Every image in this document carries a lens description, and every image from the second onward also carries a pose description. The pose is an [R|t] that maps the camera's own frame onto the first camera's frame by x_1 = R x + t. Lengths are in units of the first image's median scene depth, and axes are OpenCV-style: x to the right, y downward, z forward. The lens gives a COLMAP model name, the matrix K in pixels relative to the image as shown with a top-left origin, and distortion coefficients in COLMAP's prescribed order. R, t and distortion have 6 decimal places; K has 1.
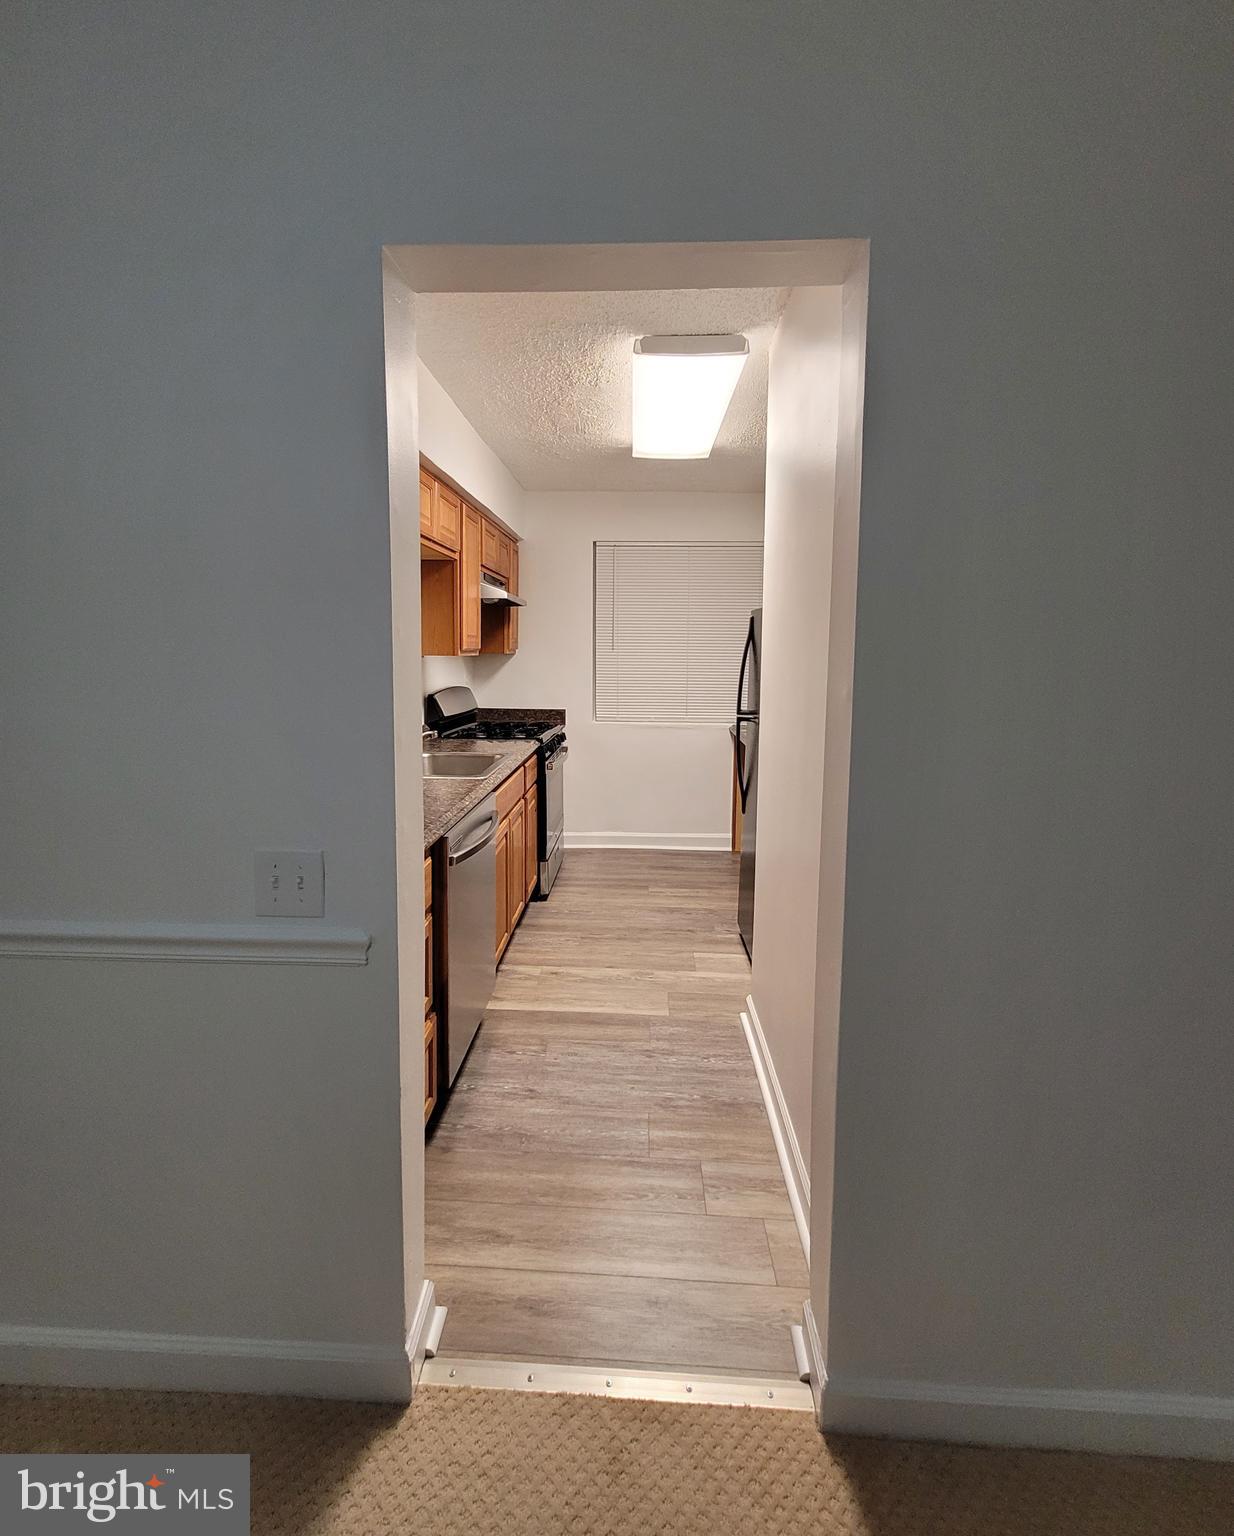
lens RADIAL K [[696.6, 0, 597.8], [0, 696.6, 714.3], [0, 0, 1]] dist [-0.001731, 0.000167]
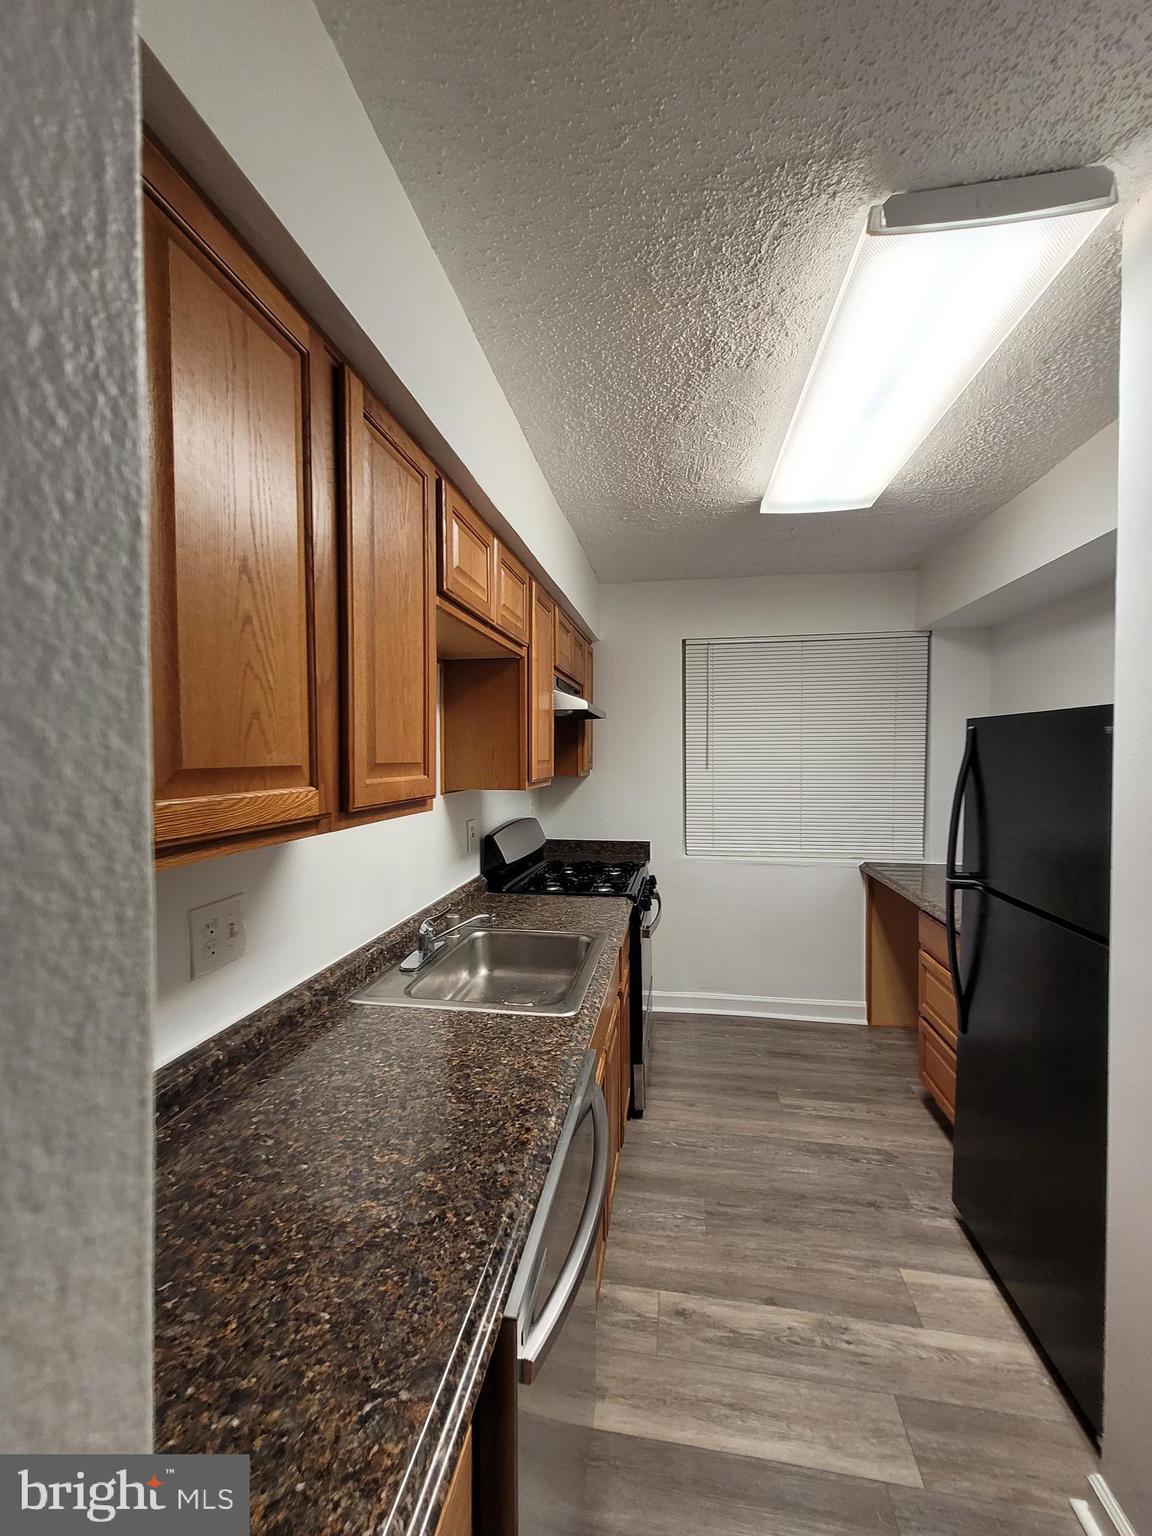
lens RADIAL K [[586.5, 0, 566.5], [0, 586.5, 769.1], [0, 0, 1]] dist [0.007452, -0.001293]
pose [[0.993641, -0.010421, -0.112112, -0.087456], [0.003127, 0.997877, -0.065046, -0.063764], [0.112552, 0.064282, 0.991564, 0.390599]]
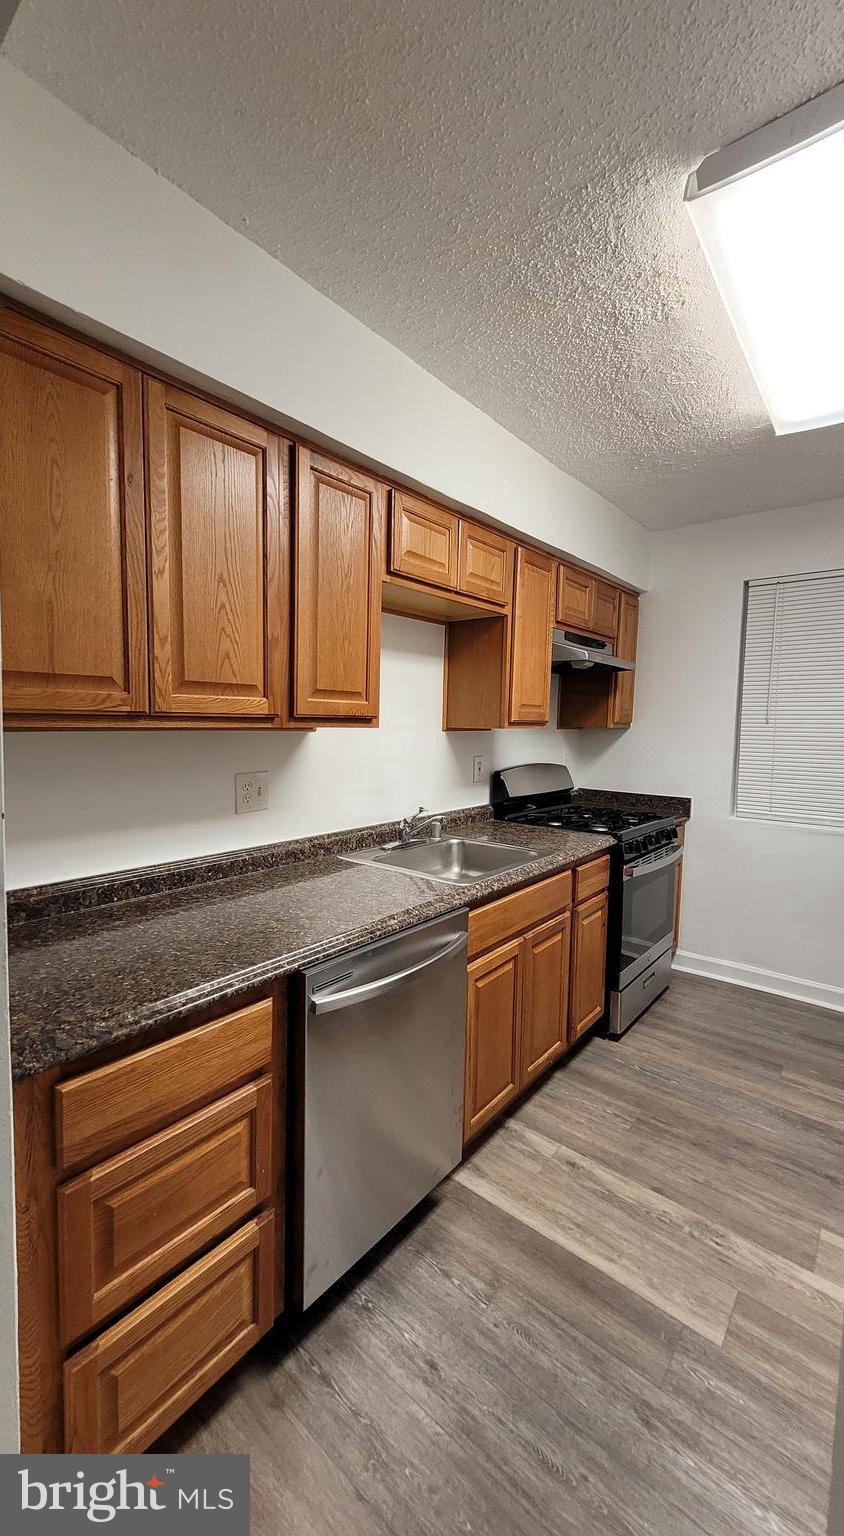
lens RADIAL K [[592.8, 0, 382.9], [0, 592.8, 771.5], [0, 0, 1]] dist [0.002411, -0.000555]
pose [[0.781999, 0.054279, -0.620912, 0.129567], [-0.064430, 0.997904, 0.006089, -0.025378], [0.619941, 0.035243, 0.783857, 0.331767]]
